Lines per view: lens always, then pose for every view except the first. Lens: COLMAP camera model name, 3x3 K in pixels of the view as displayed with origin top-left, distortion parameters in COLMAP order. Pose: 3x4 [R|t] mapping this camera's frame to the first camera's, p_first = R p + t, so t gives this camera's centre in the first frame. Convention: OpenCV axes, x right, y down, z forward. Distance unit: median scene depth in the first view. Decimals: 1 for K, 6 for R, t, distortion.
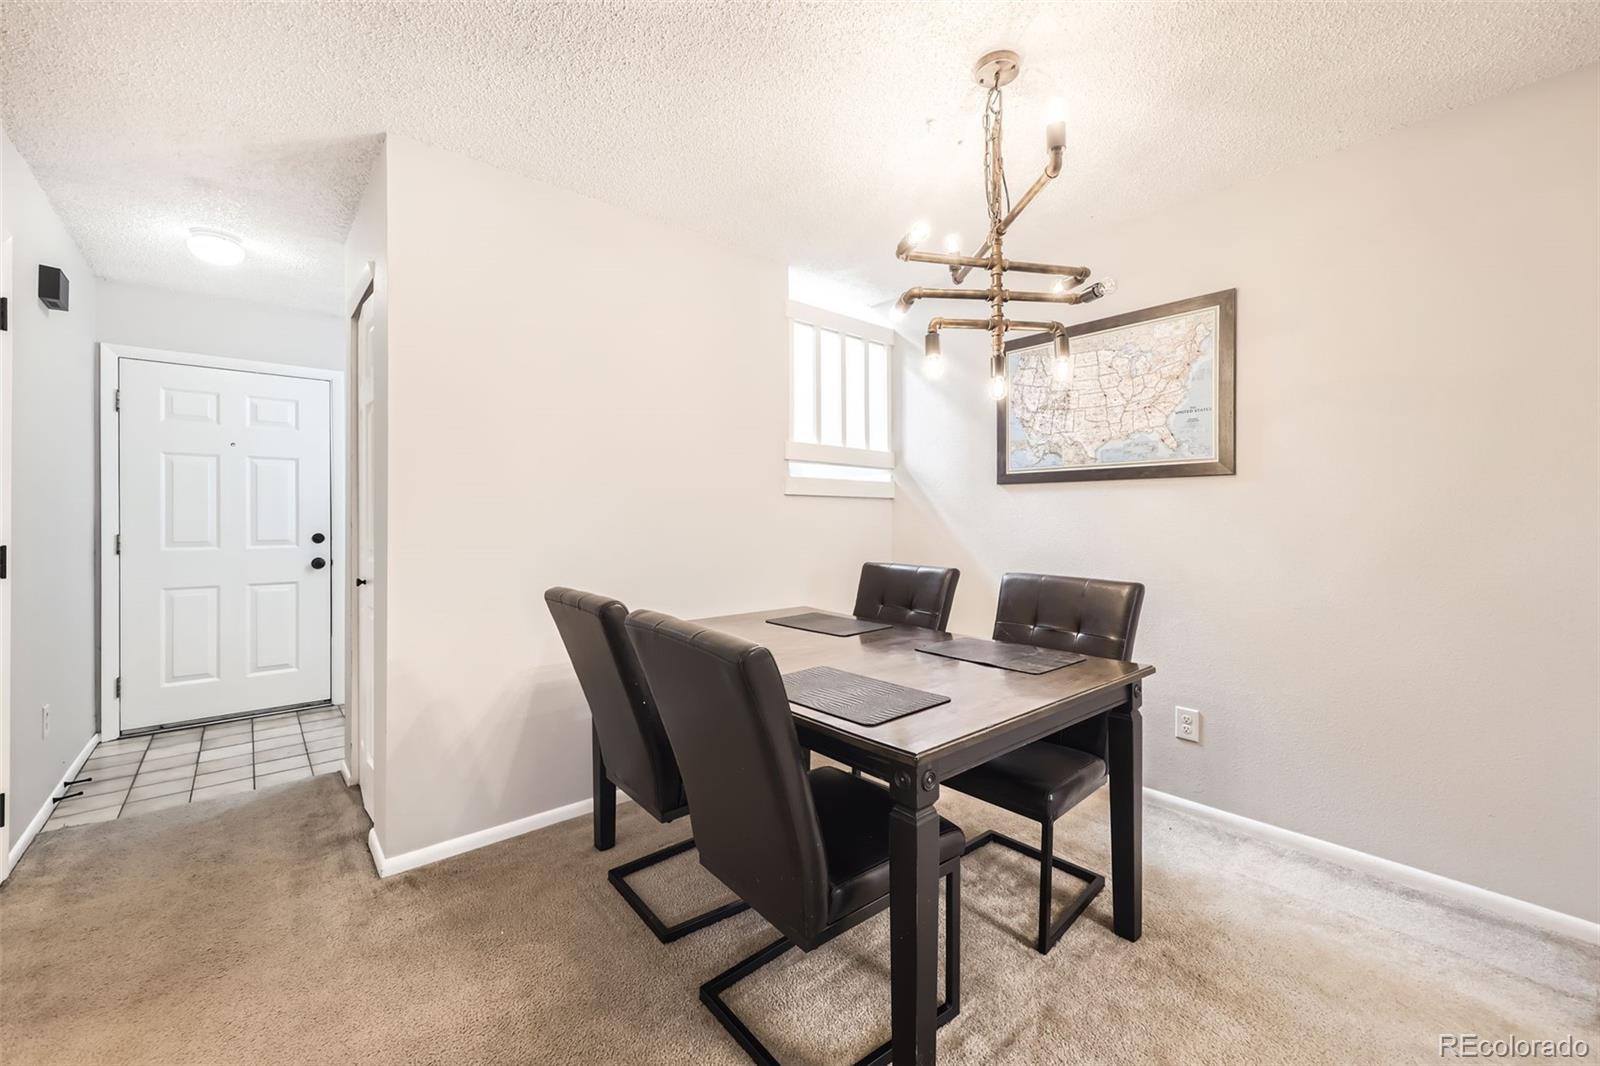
lens RADIAL K [[636.1, 0, 803.1], [0, 636.1, 519.4], [0, 0, 1]] dist [0.011134, -0.002703]
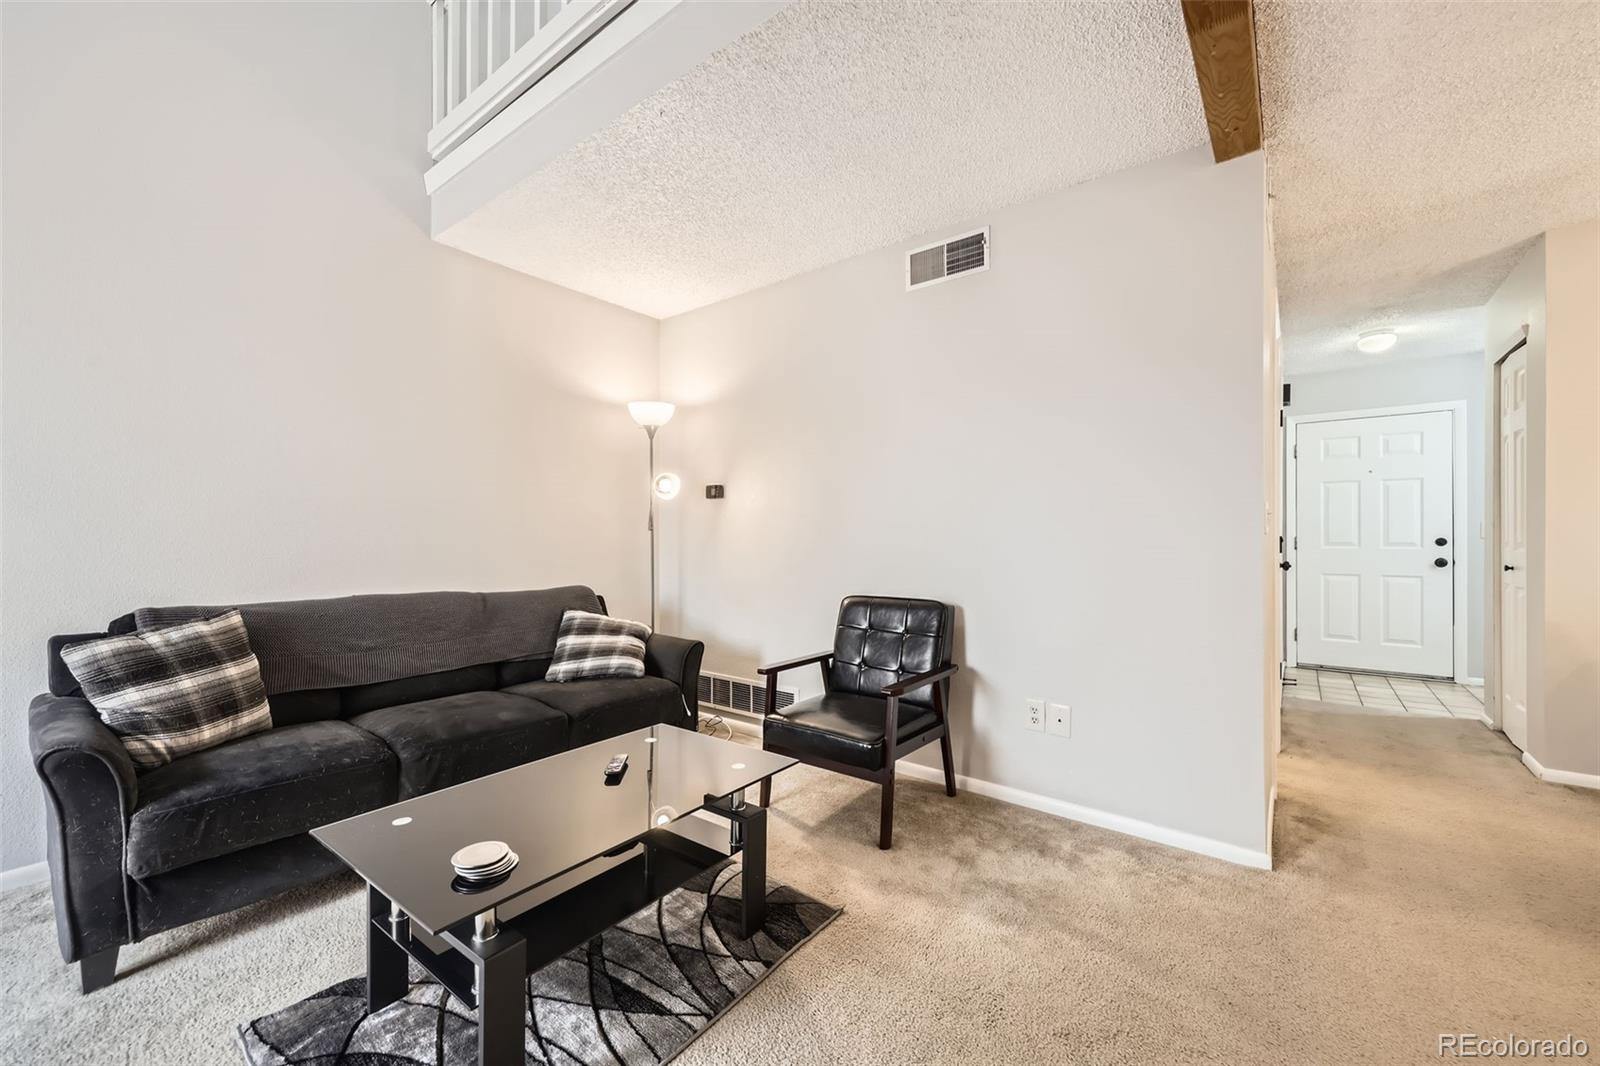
lens RADIAL K [[636.1, 0, 792.9], [0, 636.1, 537.7], [0, 0, 1]] dist [0.011134, -0.002703]
pose [[0.186635, 0.000294, -0.982429, 0.286342], [-0.003952, 0.999992, -0.000451, 0.037097], [0.982421, 0.003966, 0.186635, -0.600625]]
